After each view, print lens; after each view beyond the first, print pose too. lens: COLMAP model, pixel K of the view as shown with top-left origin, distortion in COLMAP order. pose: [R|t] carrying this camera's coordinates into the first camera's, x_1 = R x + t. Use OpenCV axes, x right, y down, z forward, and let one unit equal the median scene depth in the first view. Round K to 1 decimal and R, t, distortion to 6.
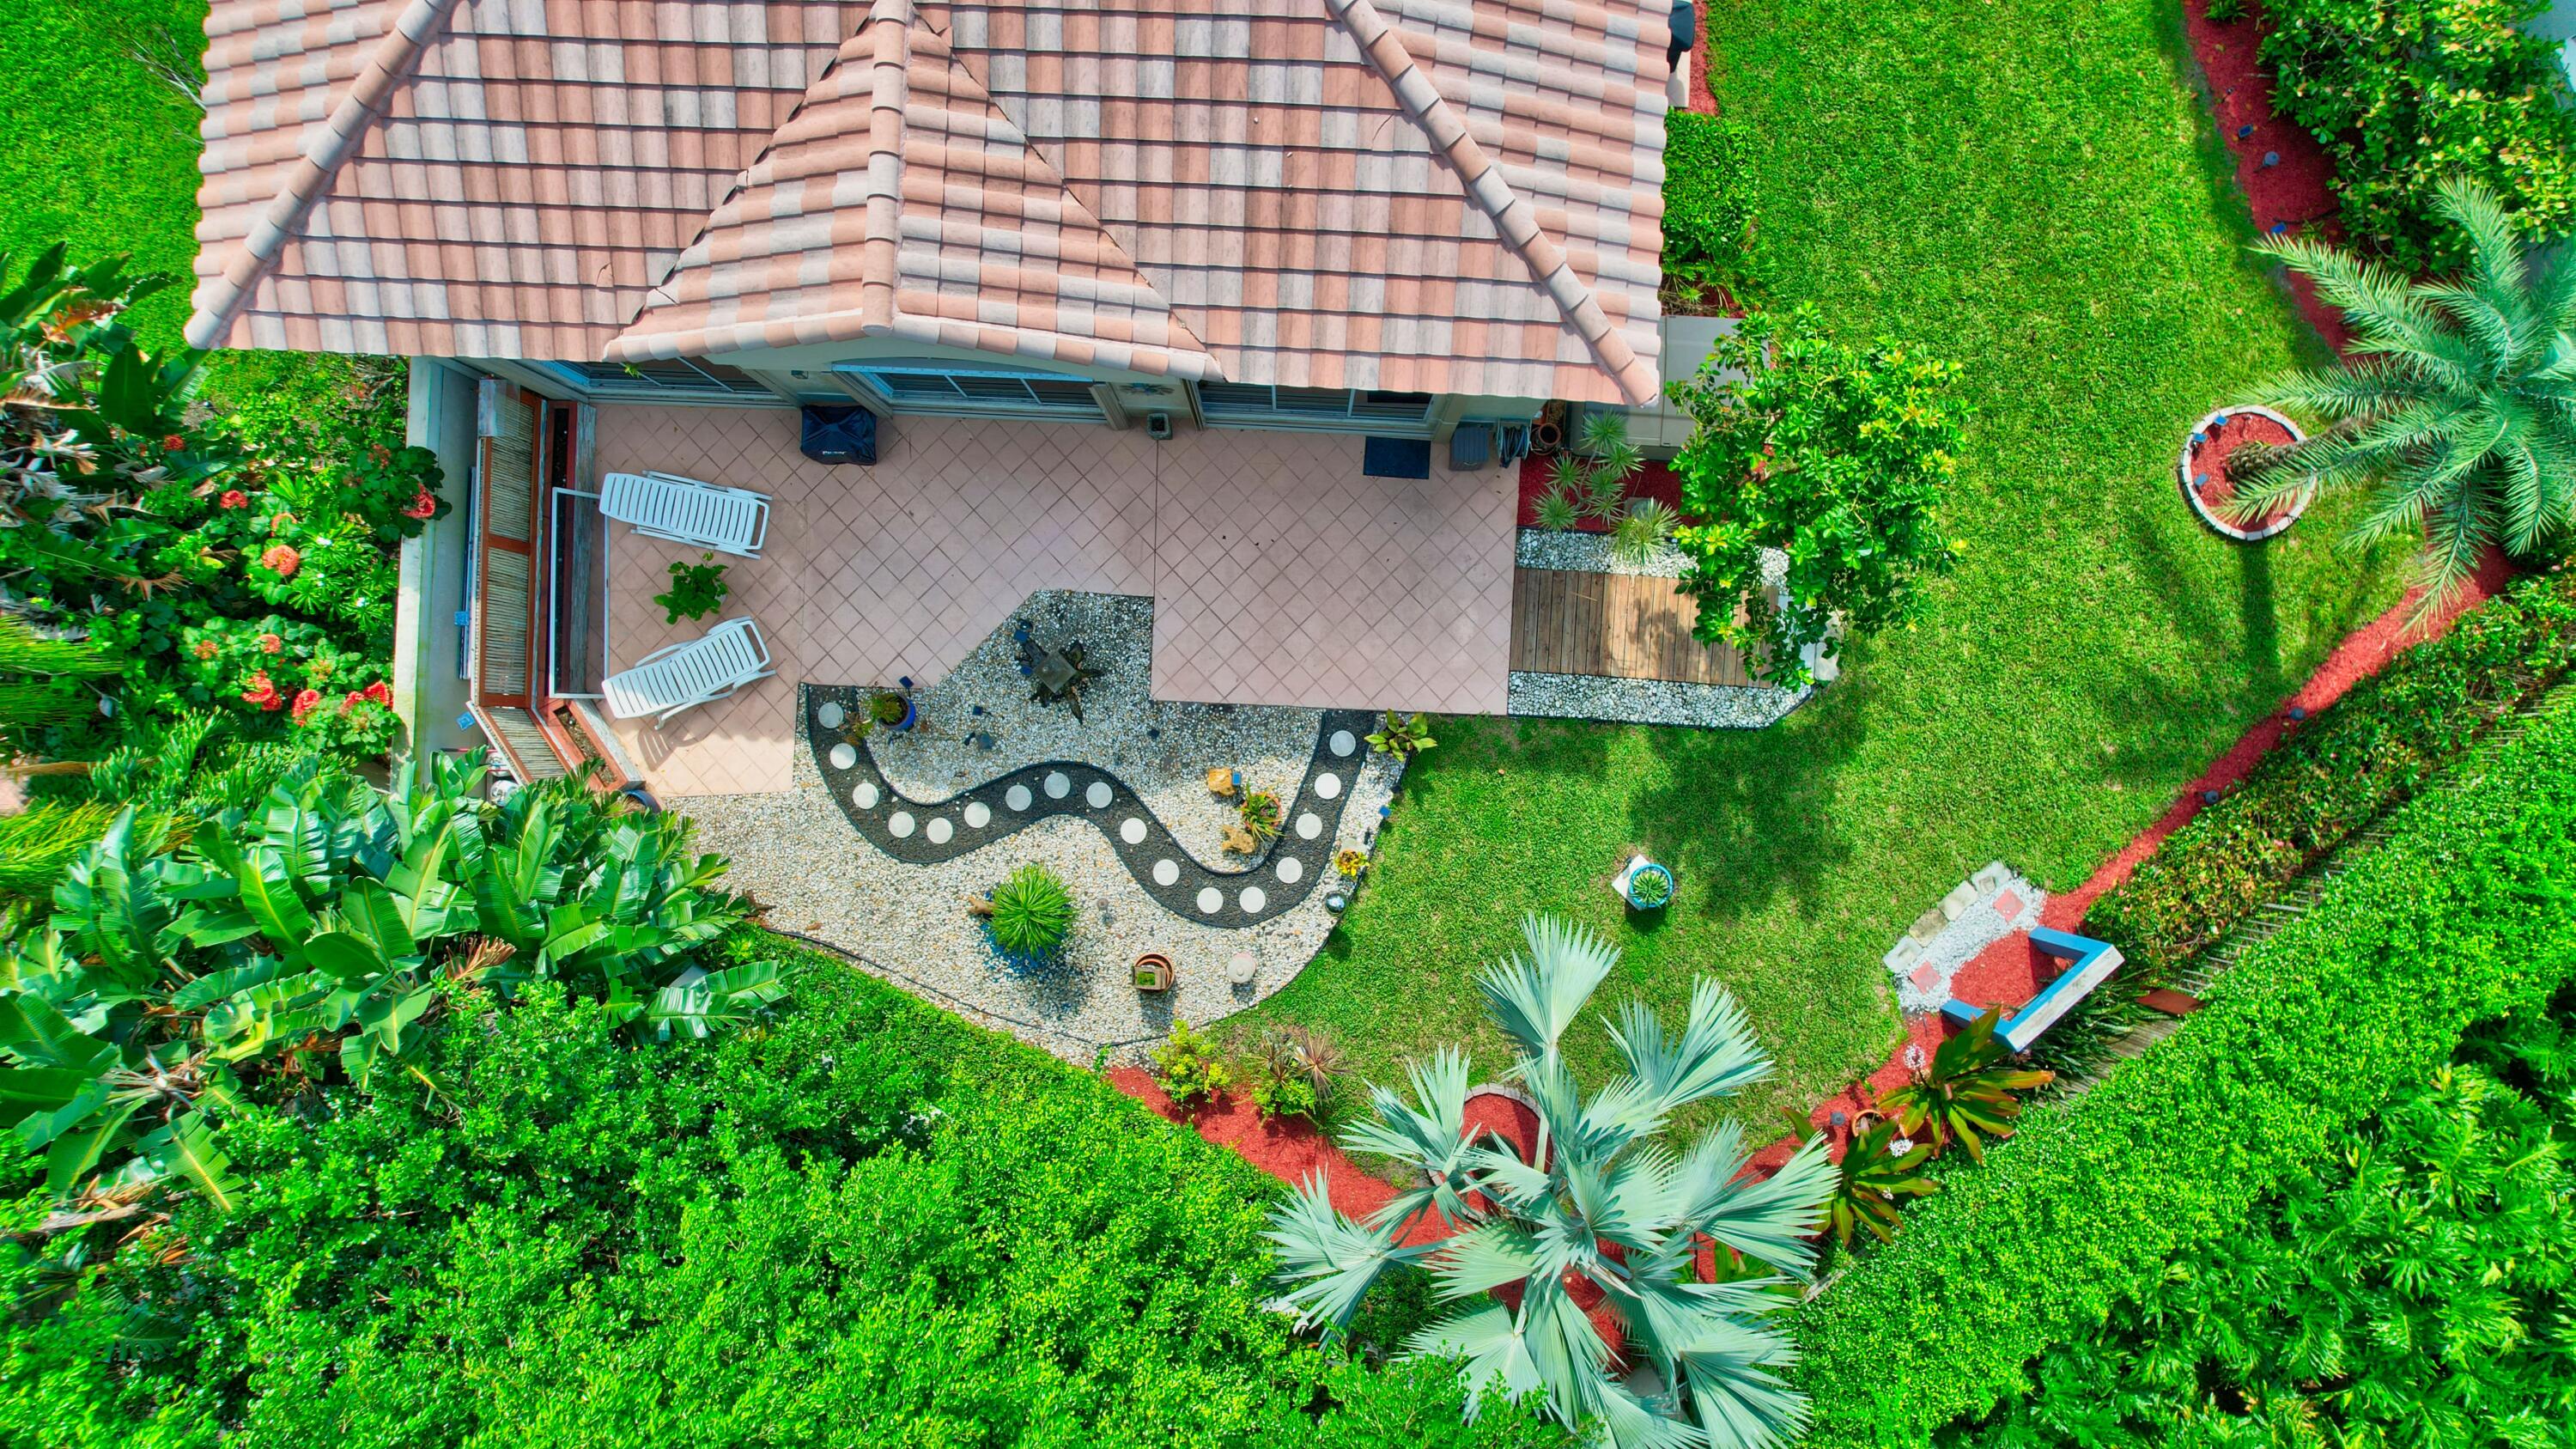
lens RADIAL K [[1661.9, 0, 1283.1], [0, 1661.9, 722.4], [0, 0, 1]] dist [-0.013722, 0.006089]
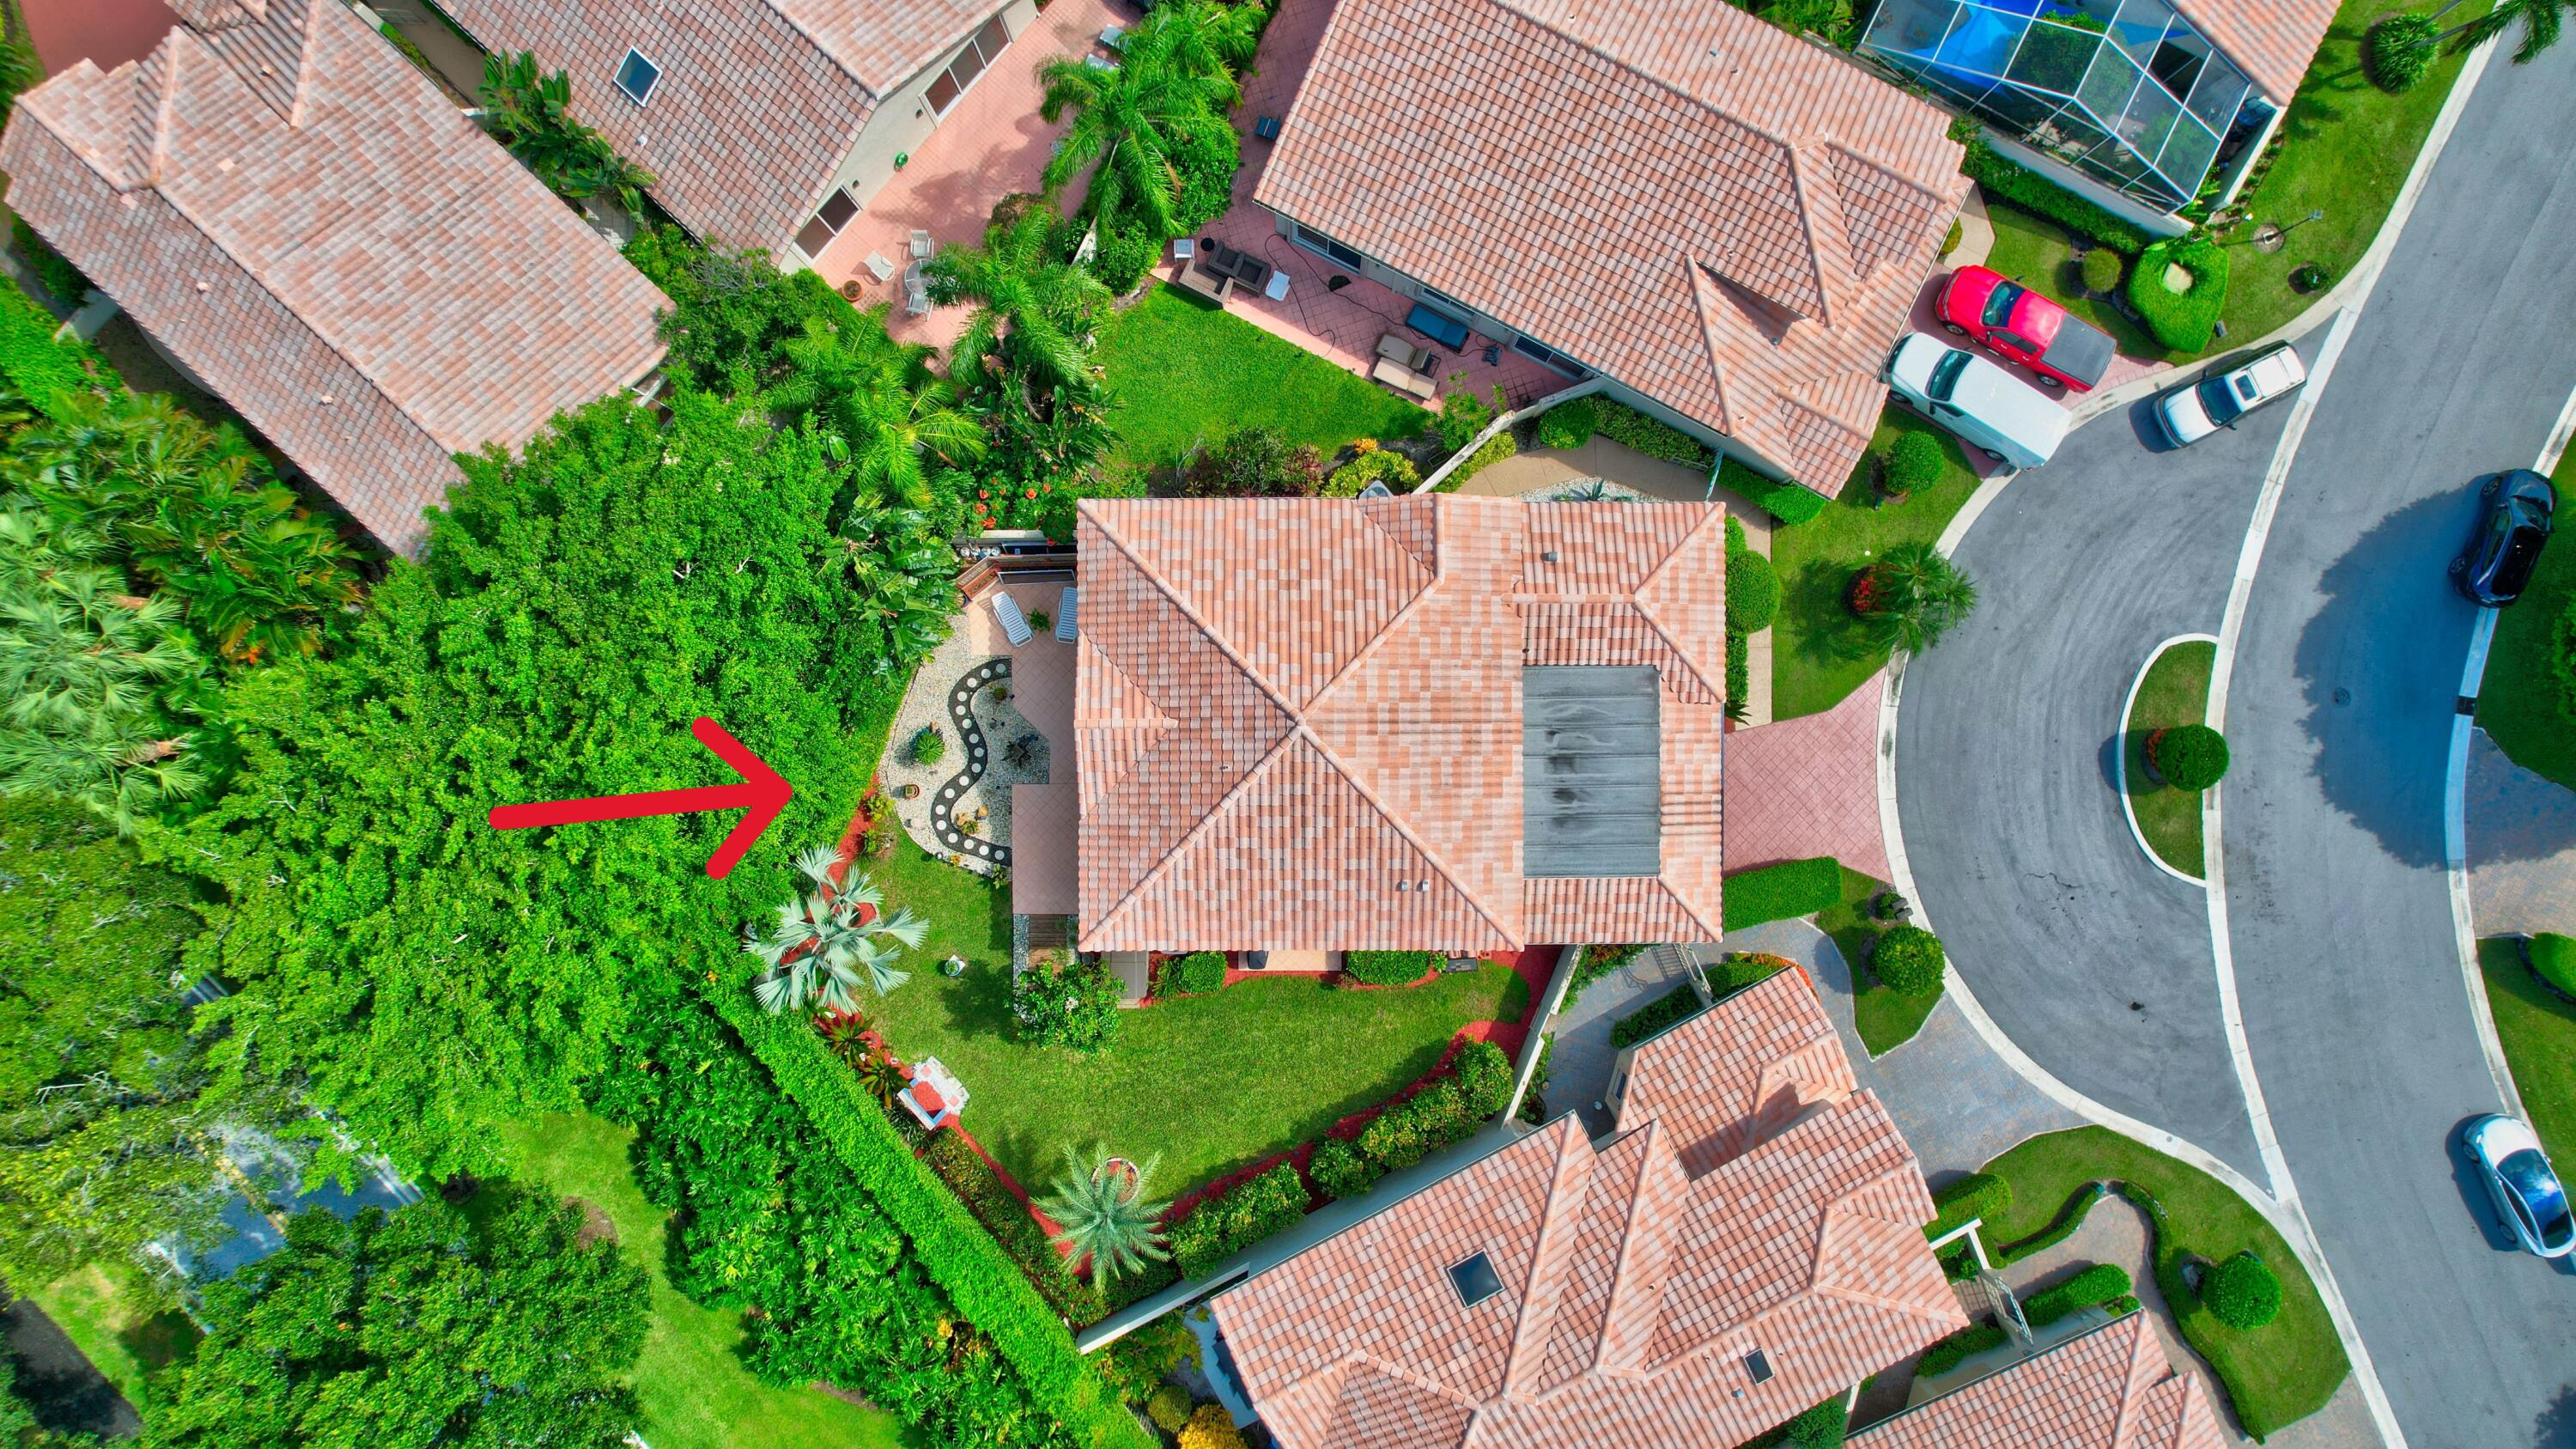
lens RADIAL K [[1698.3, 0, 1286.9], [0, 1698.3, 730.0], [0, 0, 1]] dist [0.005810, 0.000190]
pose [[0.051081, 0.998694, 0.001194, -0.150376], [-0.998542, 0.051052, 0.017550, -0.524636], [0.017466, -0.002089, 0.999845, -1.812175]]
